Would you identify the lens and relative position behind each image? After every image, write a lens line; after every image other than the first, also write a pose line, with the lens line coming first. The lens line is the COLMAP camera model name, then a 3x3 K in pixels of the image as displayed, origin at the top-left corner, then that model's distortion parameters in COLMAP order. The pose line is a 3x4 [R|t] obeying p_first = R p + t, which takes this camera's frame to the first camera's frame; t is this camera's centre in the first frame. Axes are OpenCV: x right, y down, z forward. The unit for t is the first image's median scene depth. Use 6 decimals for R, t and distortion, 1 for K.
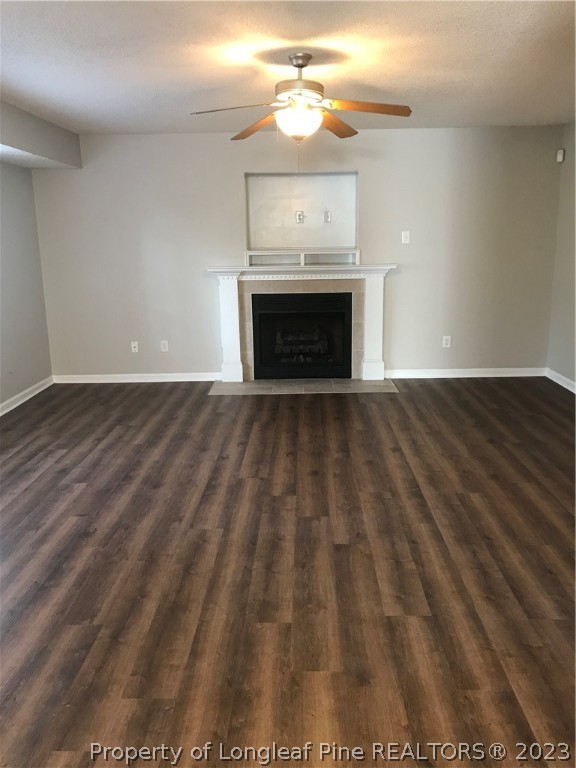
lens RADIAL K [[630.7, 0, 288.3], [0, 630.7, 385.6], [0, 0, 1]] dist [0.056755, -0.058832]
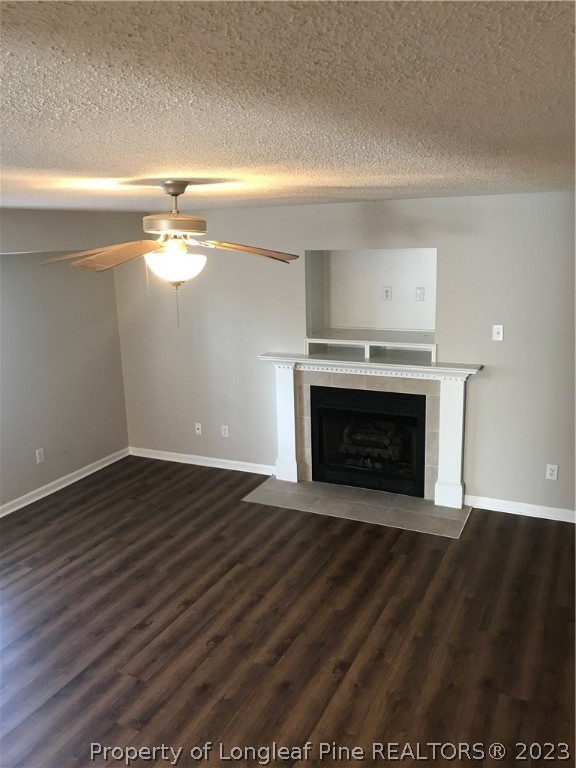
lens RADIAL K [[630.7, 0, 287.8], [0, 630.7, 379.6], [0, 0, 1]] dist [0.056755, -0.058832]
pose [[0.905284, 0.084759, -0.416264, 0.278282], [-0.080651, 0.996364, 0.027481, -0.177309], [0.417080, 0.008694, 0.908828, 0.199123]]
